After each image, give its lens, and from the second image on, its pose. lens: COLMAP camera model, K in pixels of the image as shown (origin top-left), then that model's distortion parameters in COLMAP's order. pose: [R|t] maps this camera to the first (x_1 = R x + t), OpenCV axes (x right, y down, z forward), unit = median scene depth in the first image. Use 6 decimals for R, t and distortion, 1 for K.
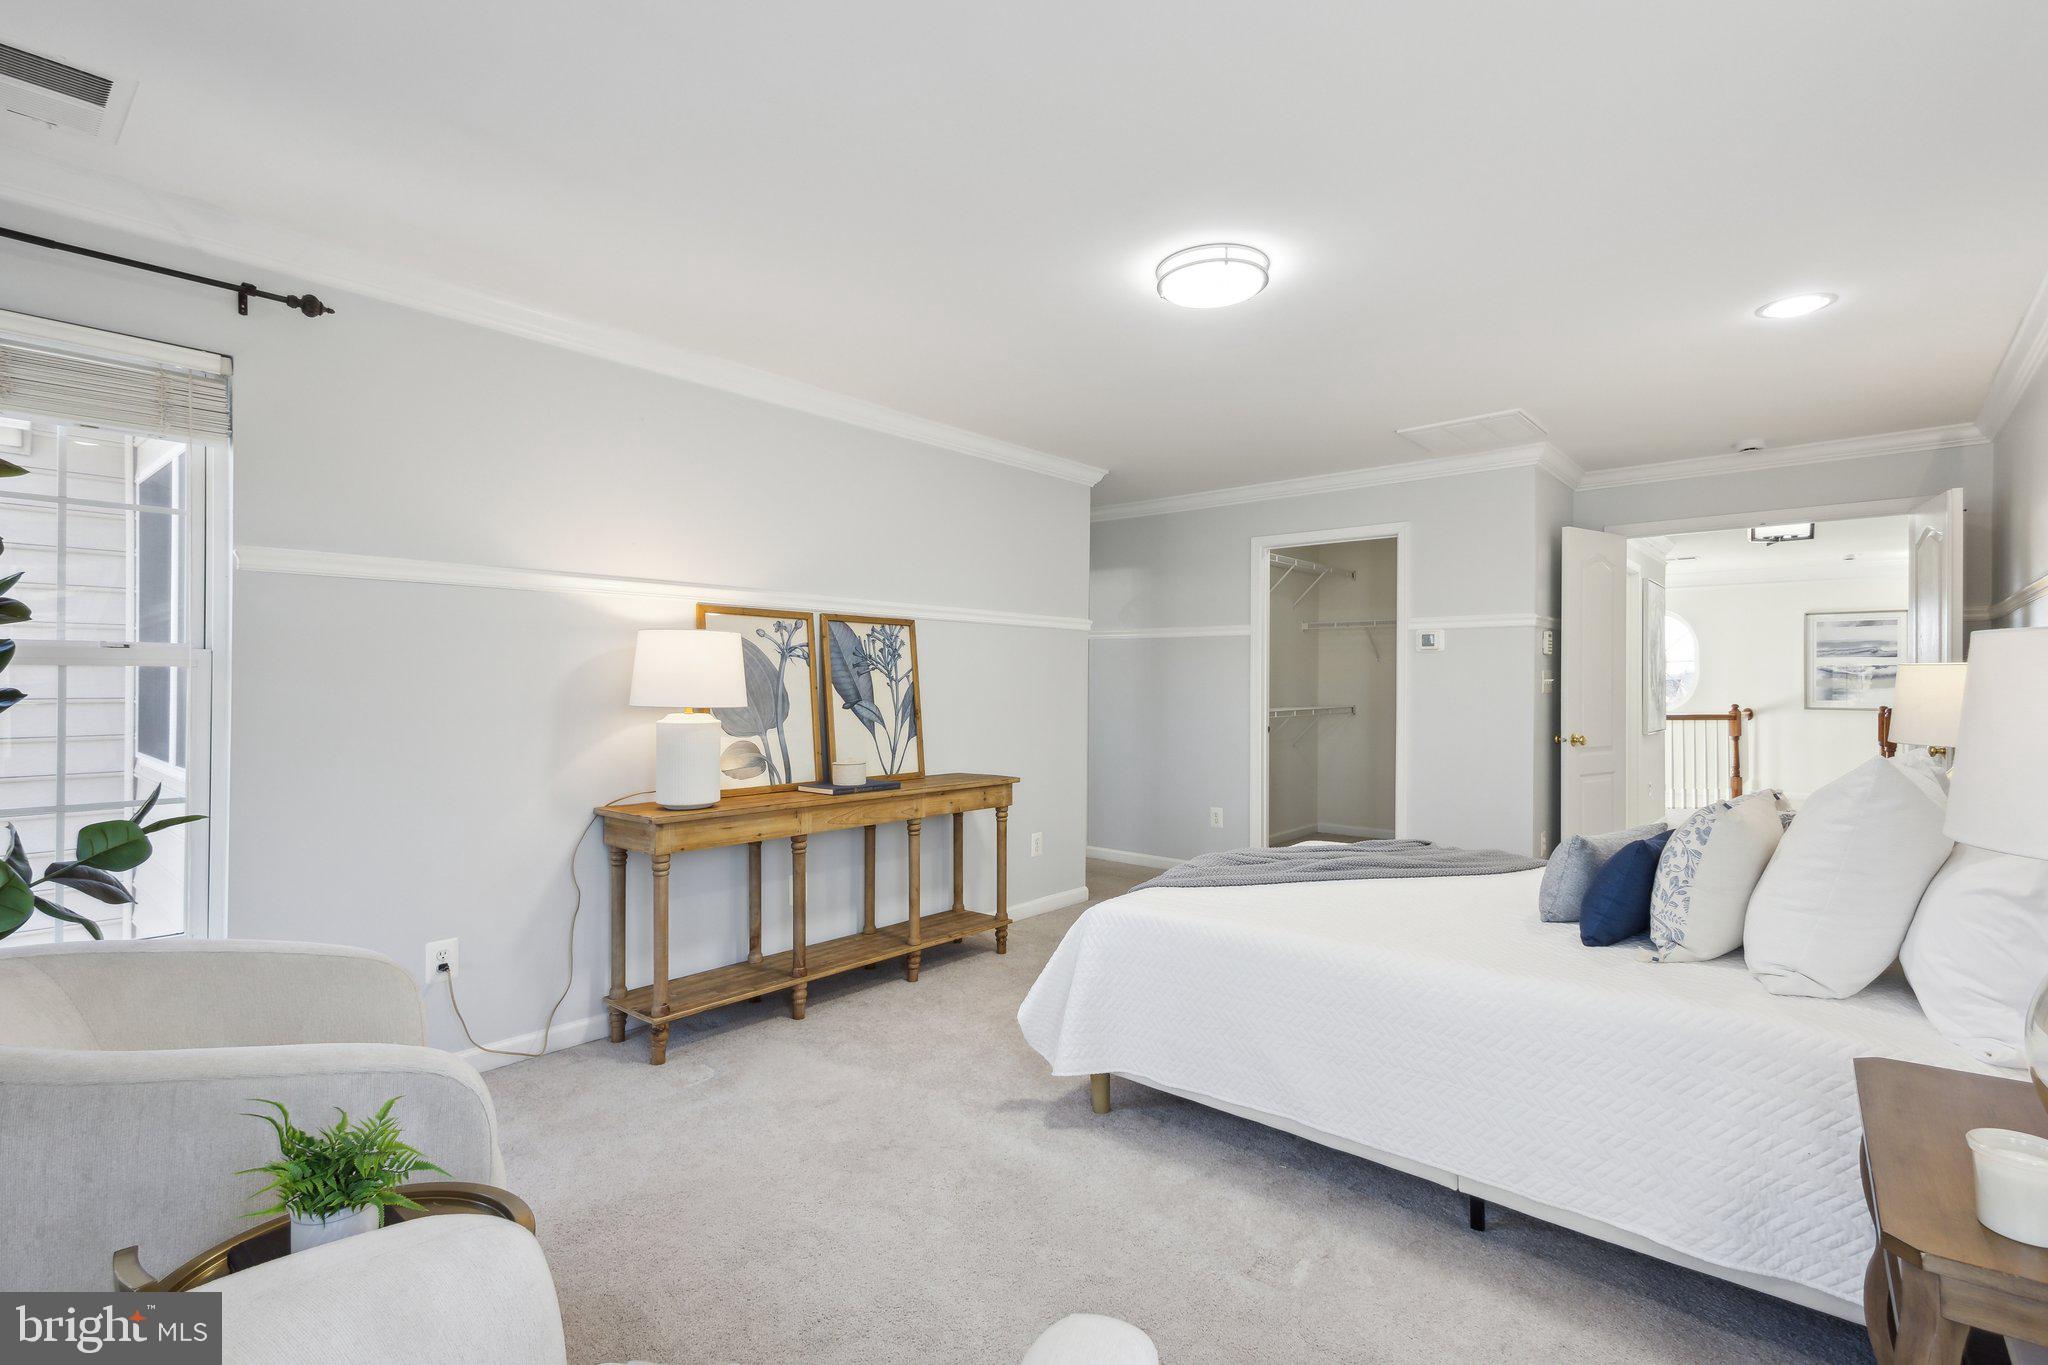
lens RADIAL K [[953.4, 0, 1021.1], [0, 953.4, 681.8], [0, 0, 1]] dist [0.011815, -0.001015]
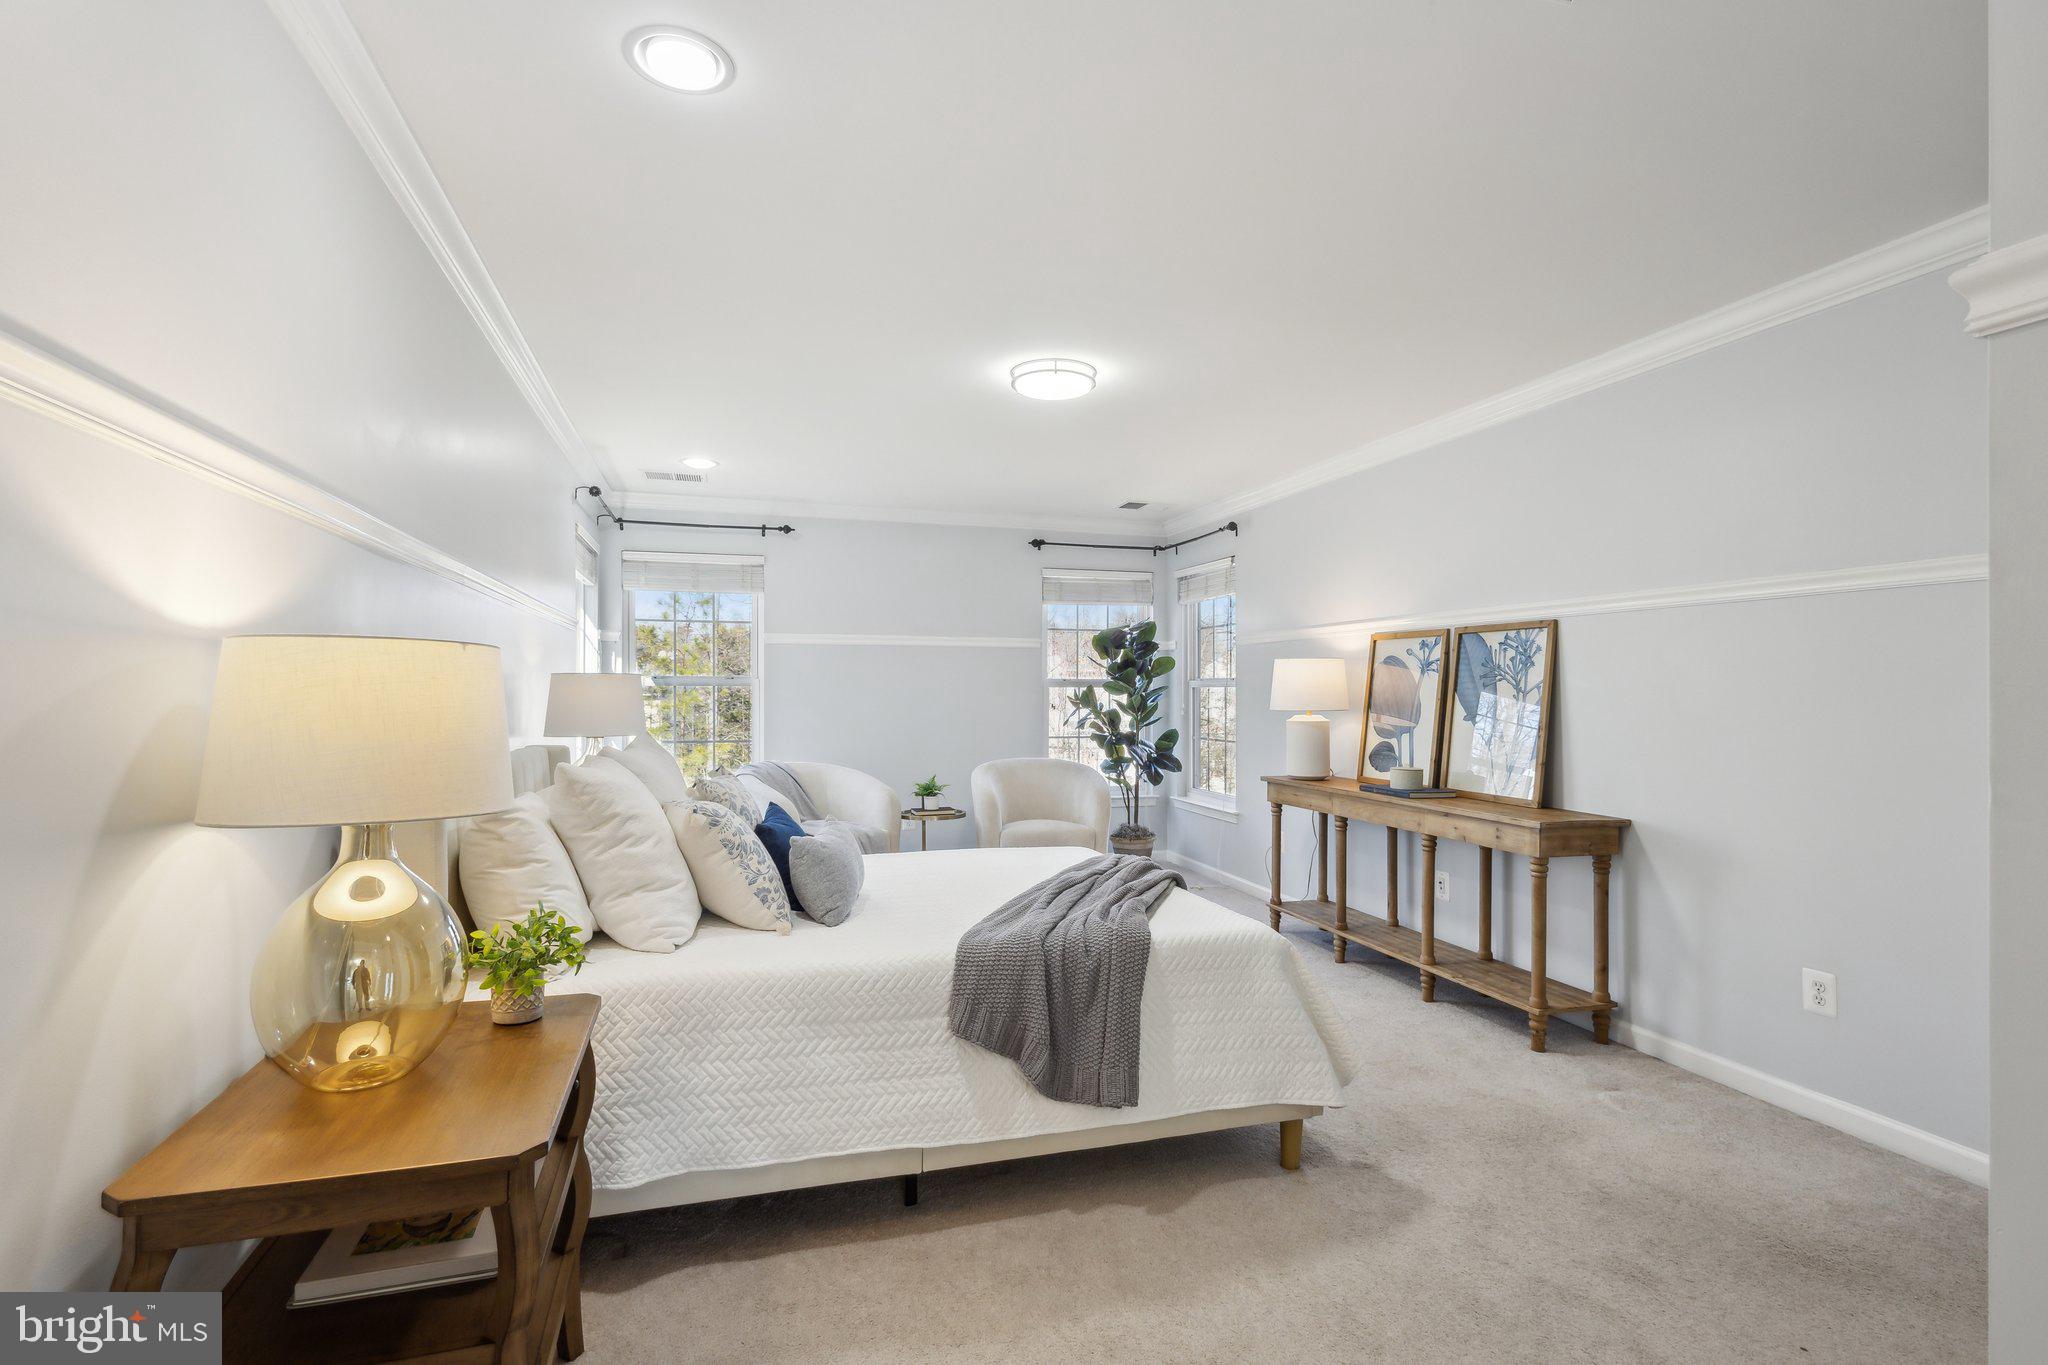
lens RADIAL K [[953.4, 0, 1019.4], [0, 953.4, 685.2], [0, 0, 1]] dist [0.011815, -0.001015]
pose [[-0.518693, -0.011228, -0.854887, 0.887723], [-0.006107, 0.999937, -0.009427, 0.003415], [0.854939, 0.000330, -0.518729, 1.089497]]
